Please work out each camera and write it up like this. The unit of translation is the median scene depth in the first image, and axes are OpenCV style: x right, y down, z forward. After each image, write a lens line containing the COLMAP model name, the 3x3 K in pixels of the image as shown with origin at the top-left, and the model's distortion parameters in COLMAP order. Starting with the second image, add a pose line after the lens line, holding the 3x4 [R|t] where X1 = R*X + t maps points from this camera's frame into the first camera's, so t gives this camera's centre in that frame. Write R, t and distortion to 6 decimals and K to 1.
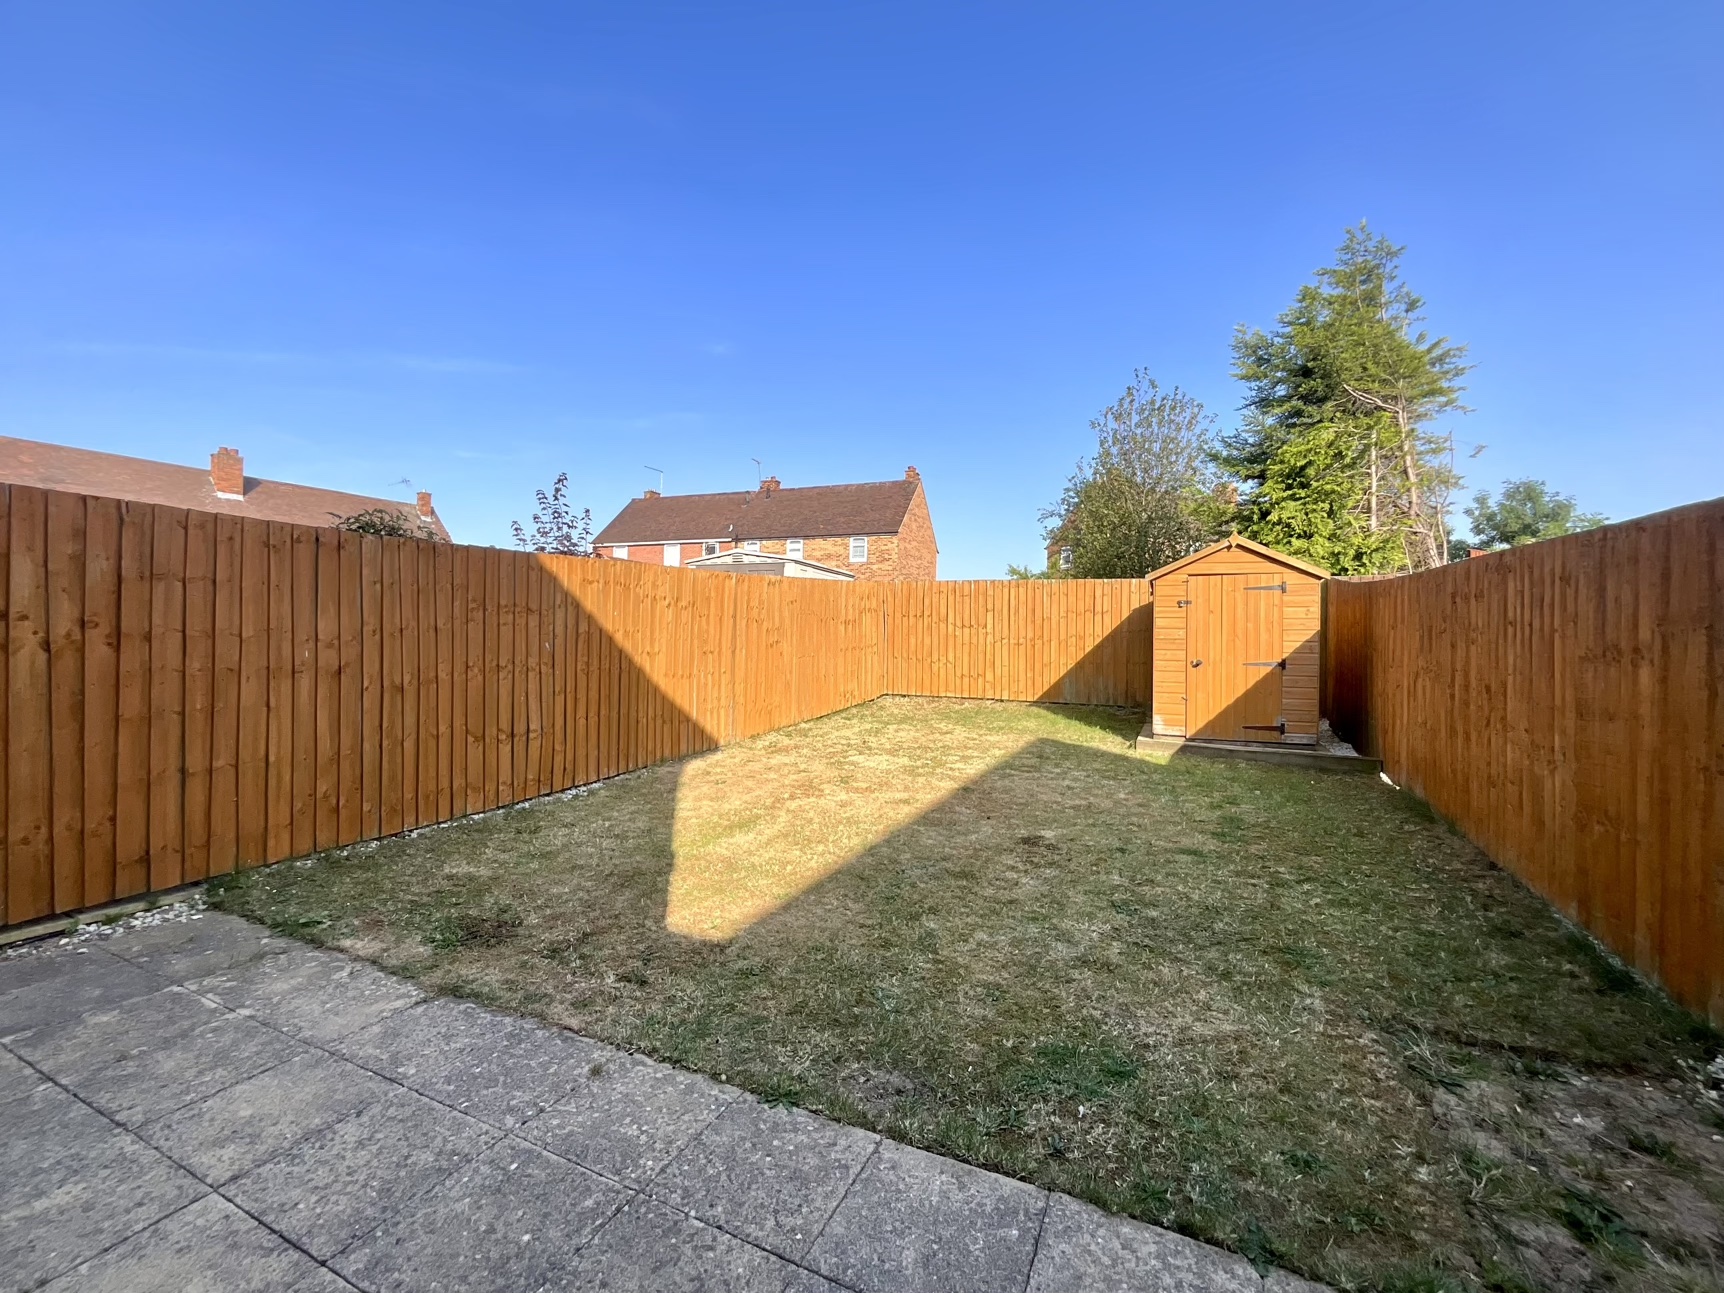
lens RADIAL K [[698.7, 0, 863.2], [0, 698.7, 647.3], [0, 0, 1]] dist [-0.003282, 0.001684]
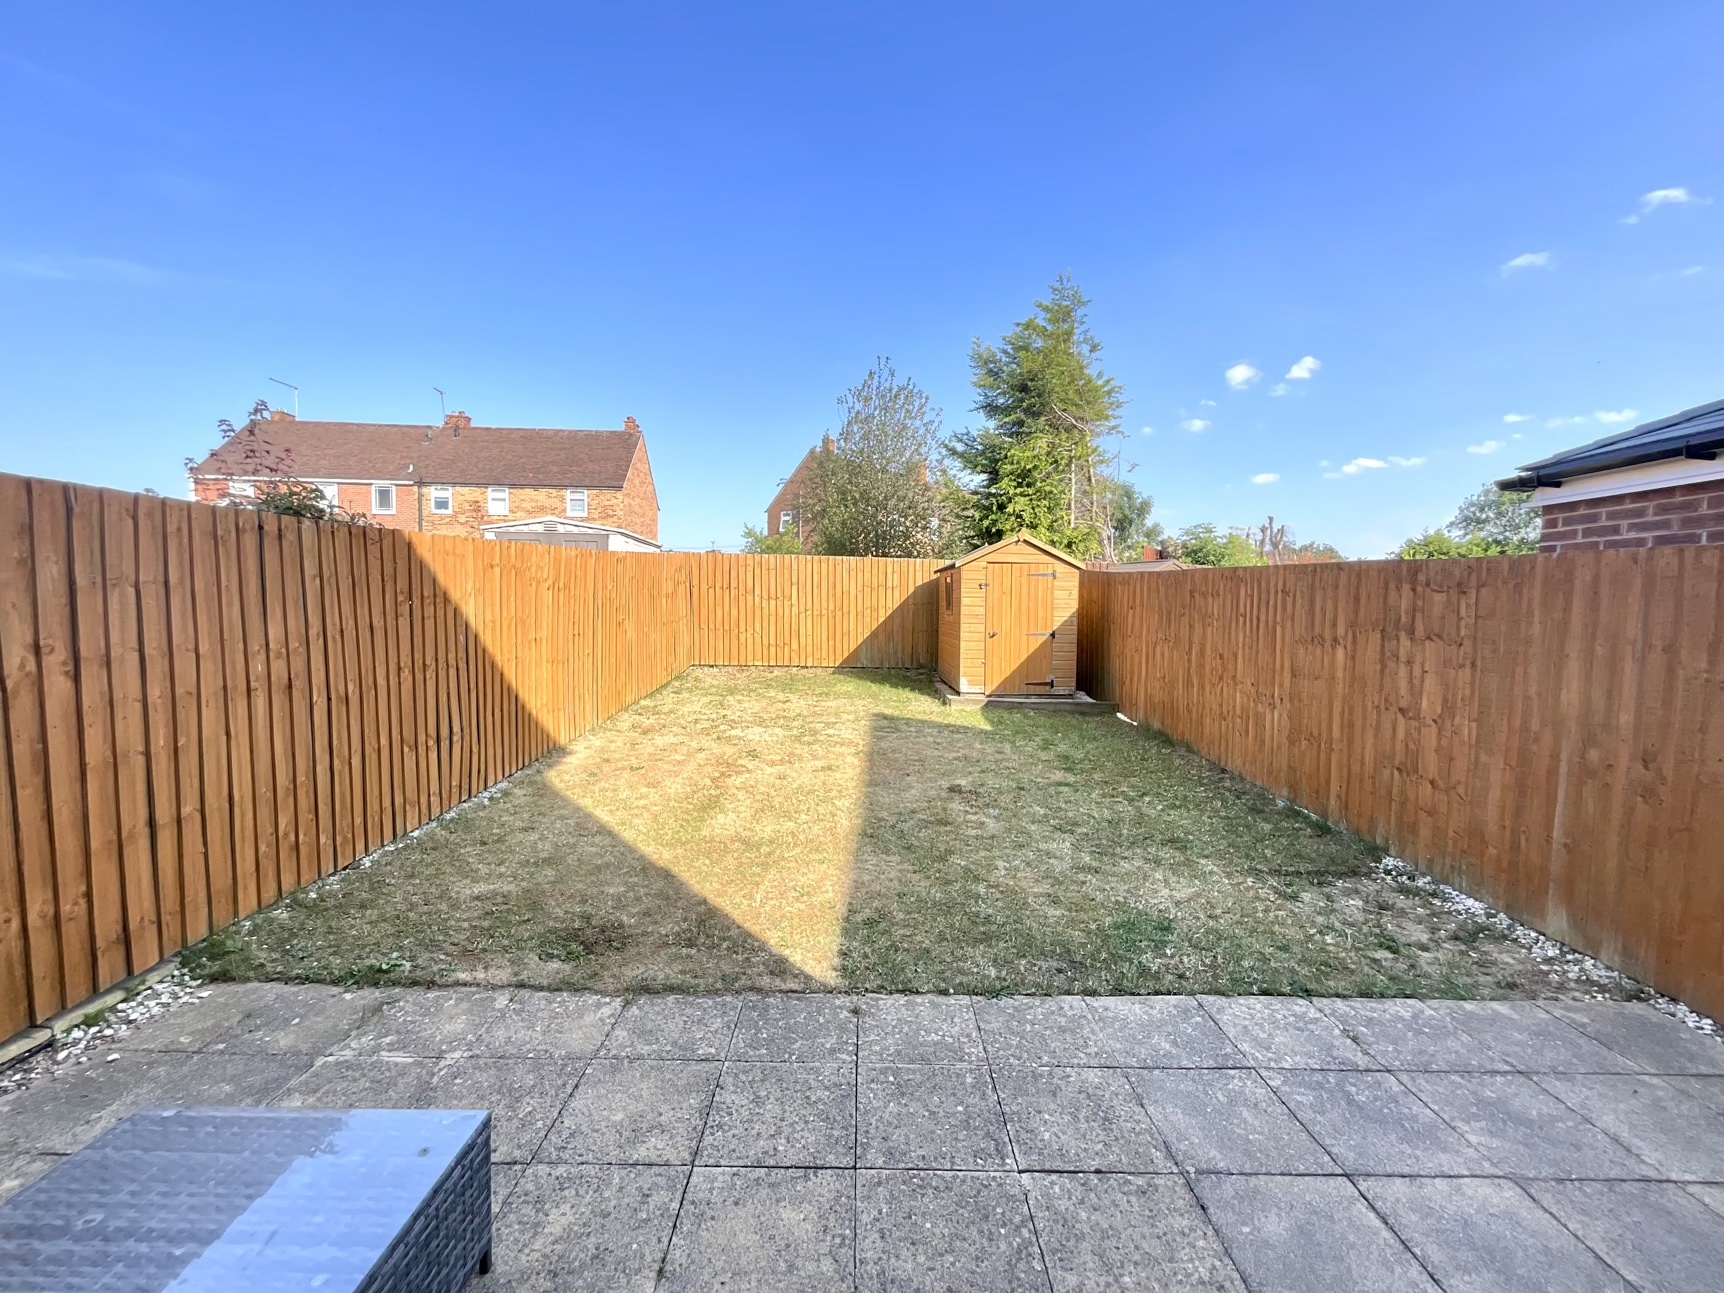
lens RADIAL K [[698.7, 0, 860.0], [0, 698.7, 646.9], [0, 0, 1]] dist [-0.003282, 0.001684]
pose [[0.907205, -0.029111, 0.419680, -0.534457], [0.002613, 0.997974, 0.063575, -0.070558], [-0.420680, -0.056579, 0.905443, -0.053567]]
